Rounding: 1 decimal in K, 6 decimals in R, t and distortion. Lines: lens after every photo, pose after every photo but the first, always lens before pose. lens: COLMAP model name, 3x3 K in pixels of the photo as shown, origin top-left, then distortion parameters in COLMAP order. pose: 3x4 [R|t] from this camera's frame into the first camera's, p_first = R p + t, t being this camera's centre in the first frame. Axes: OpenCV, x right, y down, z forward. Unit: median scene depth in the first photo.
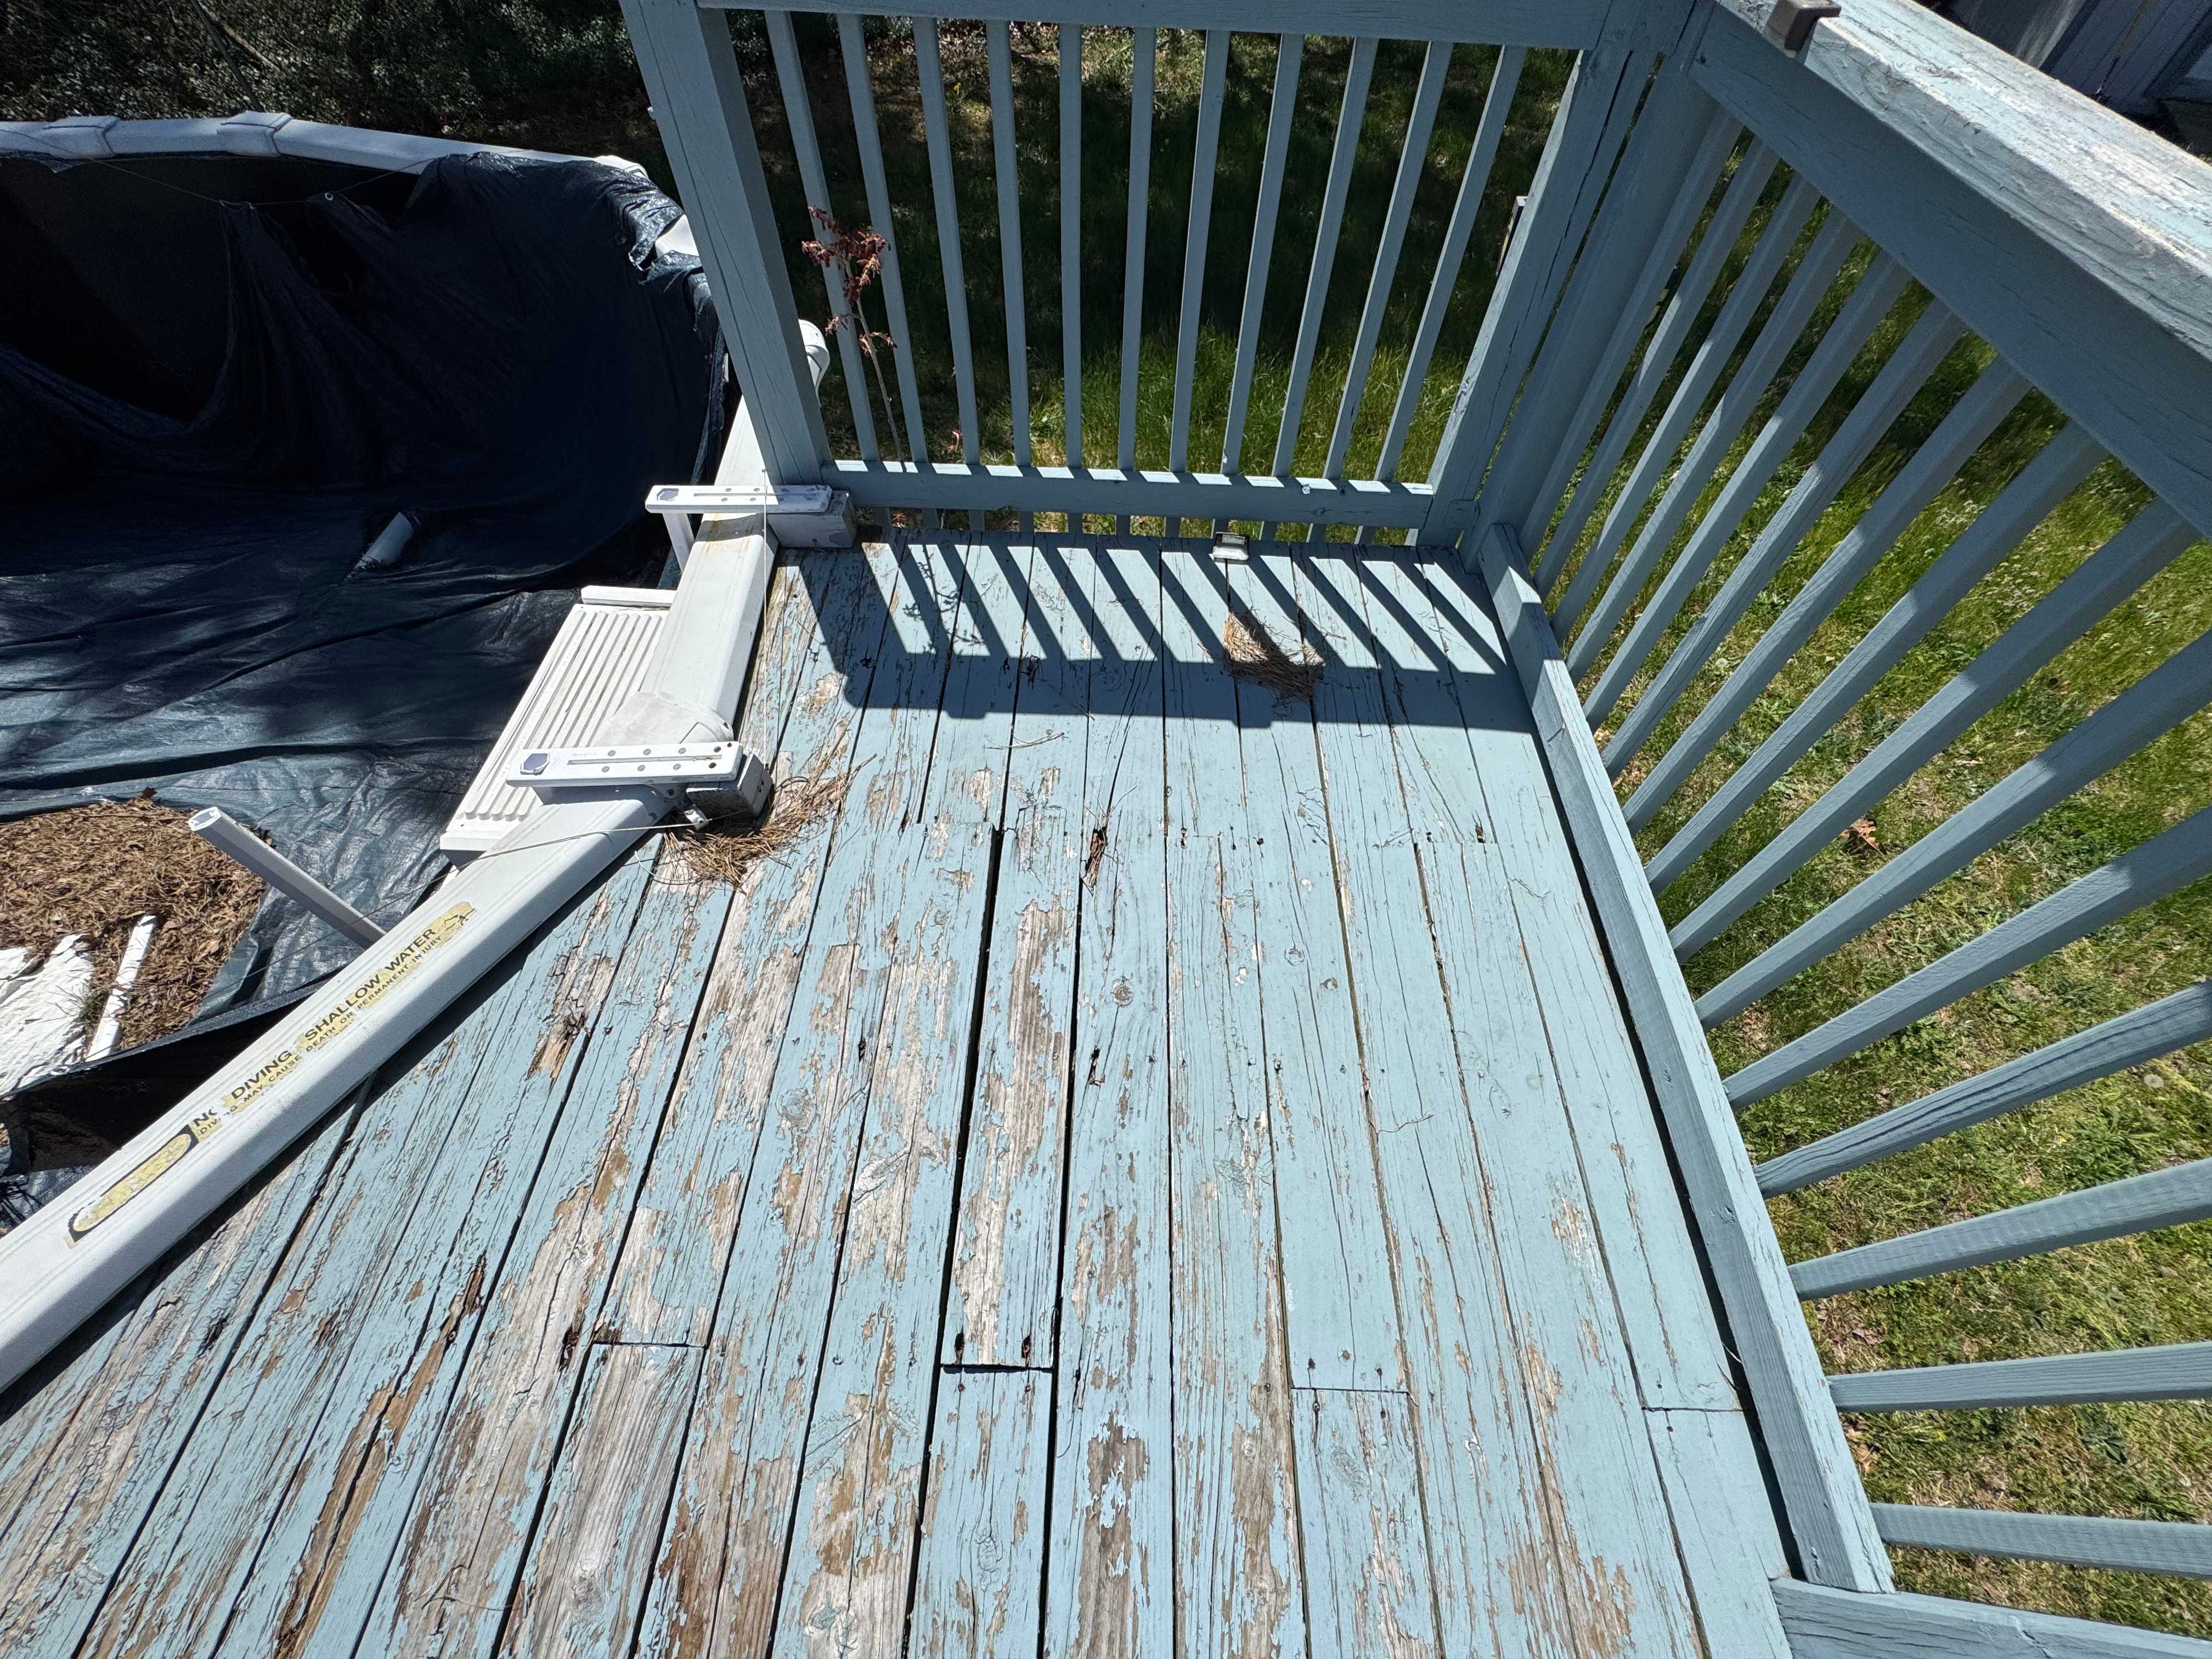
lens RADIAL K [[884.2, 0, 1103.5], [0, 884.2, 831.0], [0, 0, 1]] dist [0.002788, -0.000601]
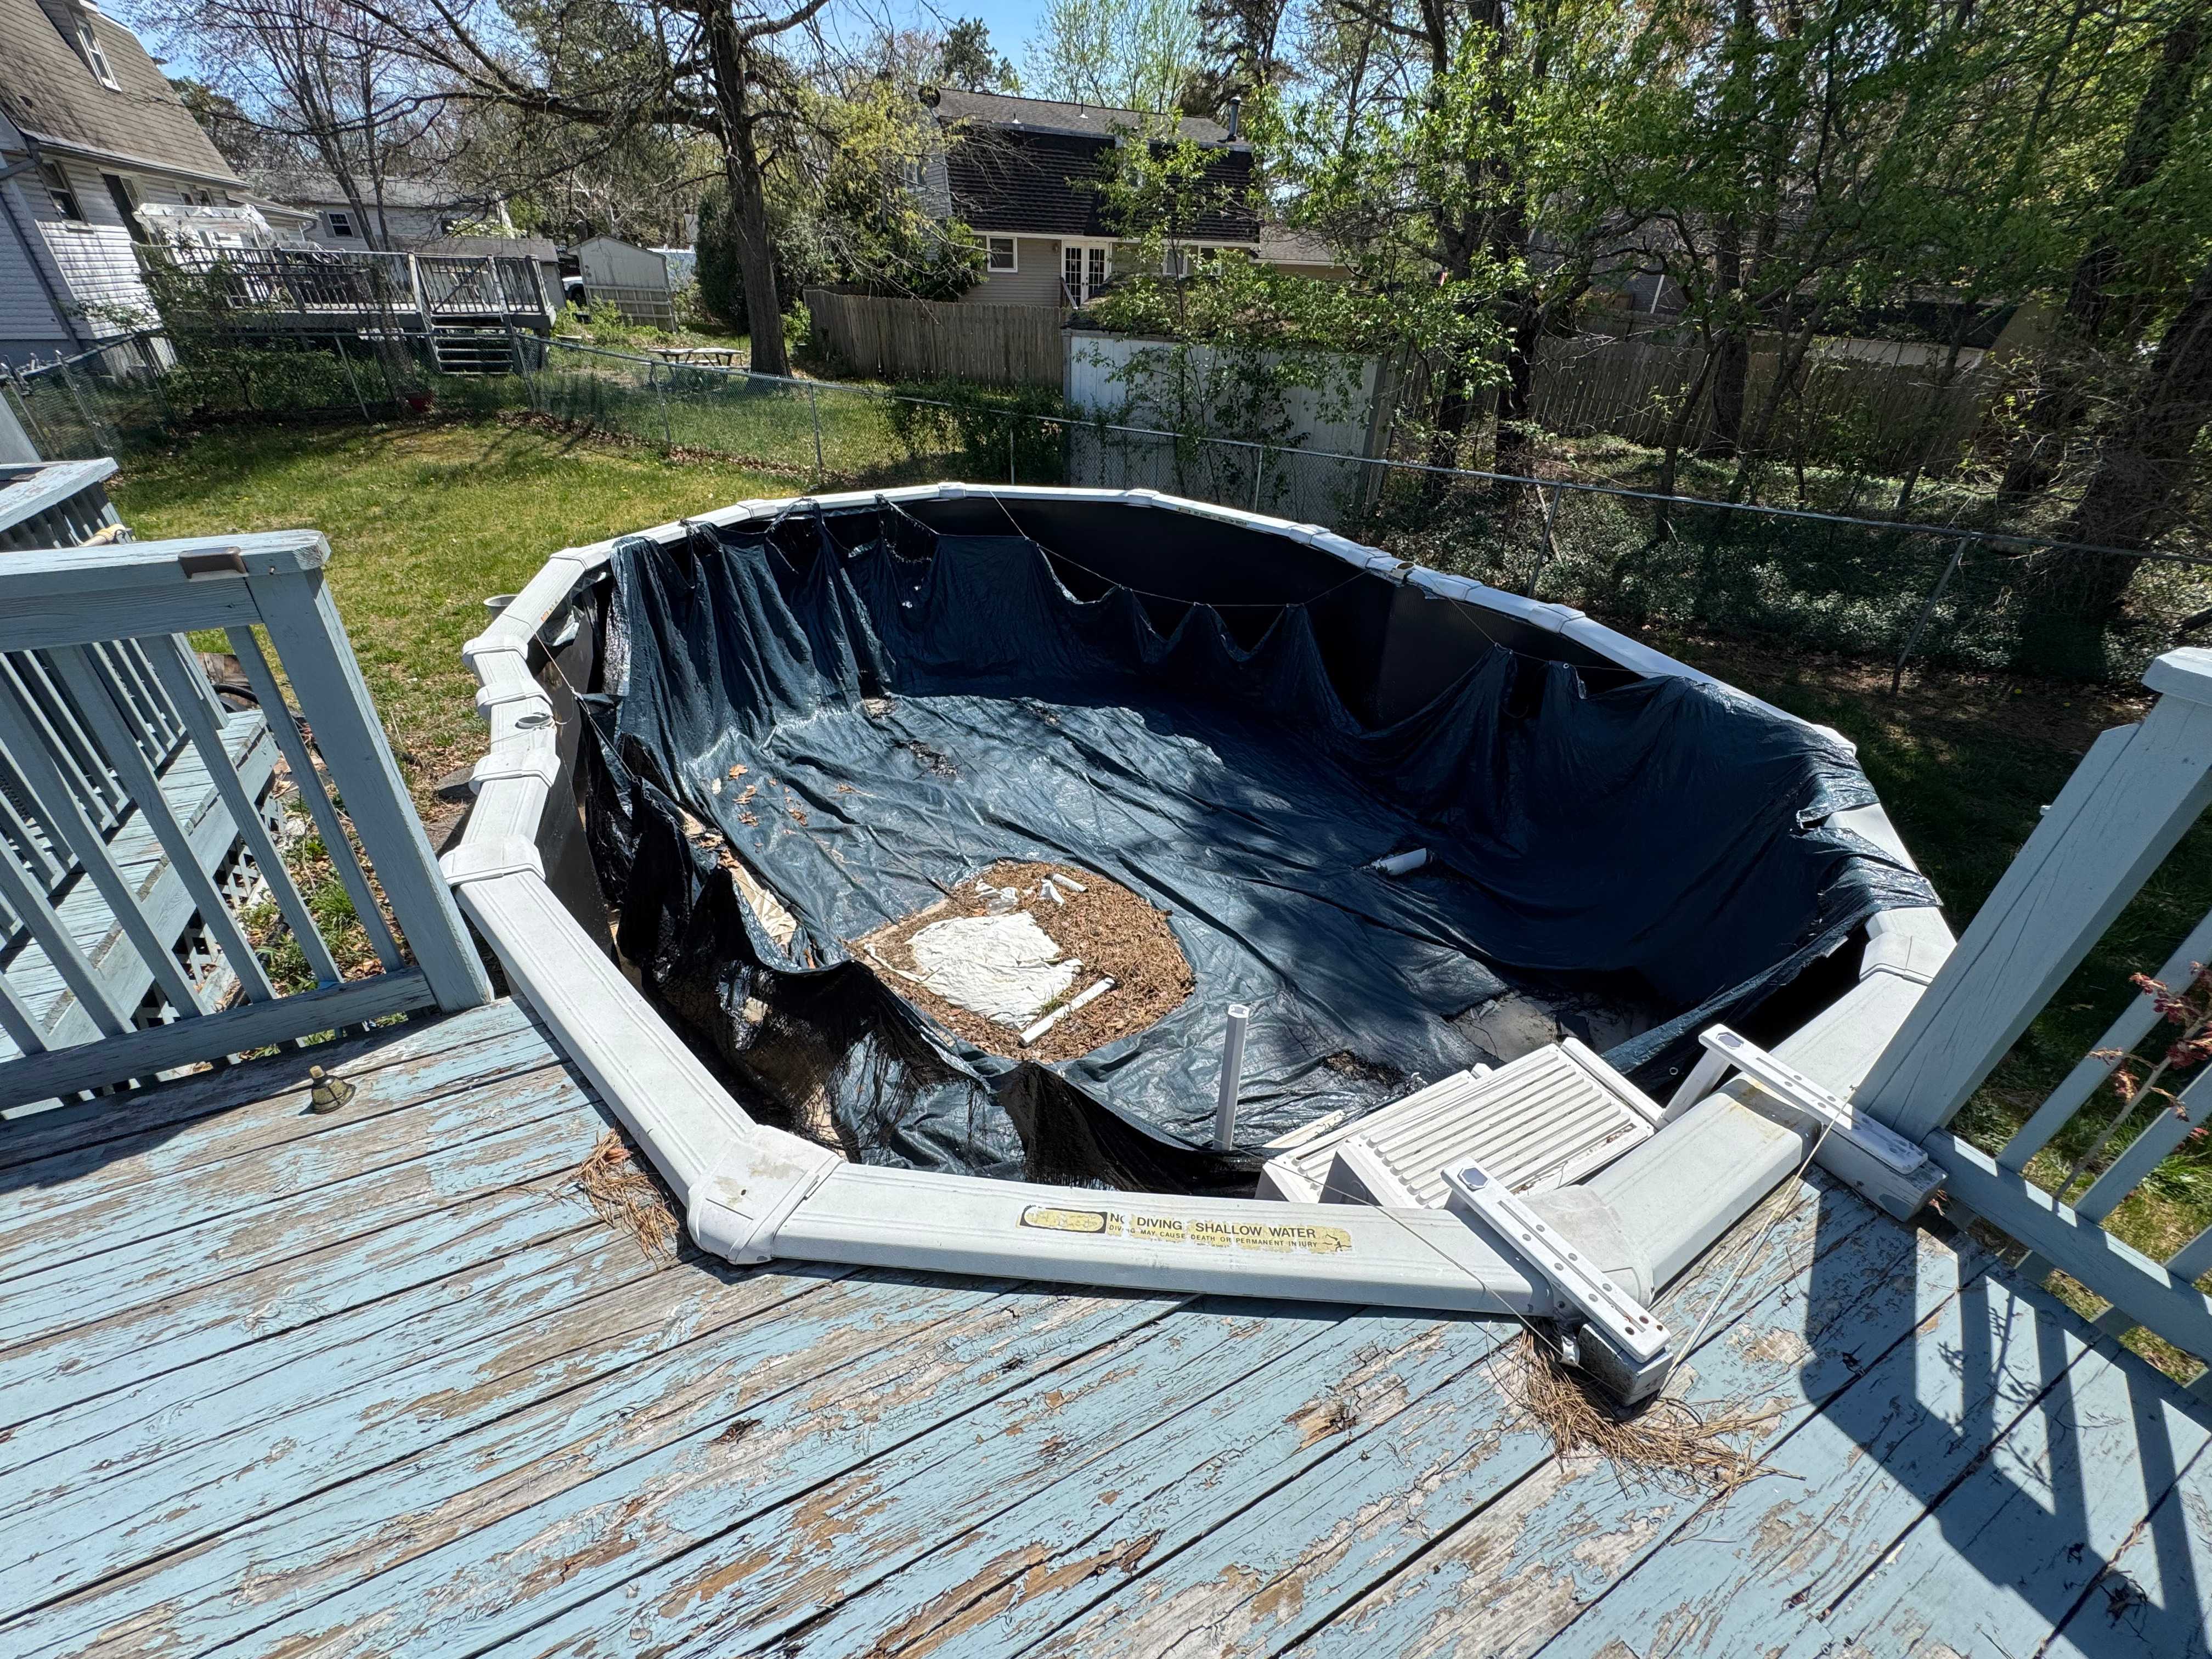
lens RADIAL K [[884.2, 0, 1103.9], [0, 884.2, 830.9], [0, 0, 1]] dist [0.002788, -0.000601]
pose [[0.484387, 0.467120, -0.739709, -0.205014], [-0.725851, 0.686584, -0.041740, 0.002136], [0.488374, 0.557137, 0.671631, -0.115587]]
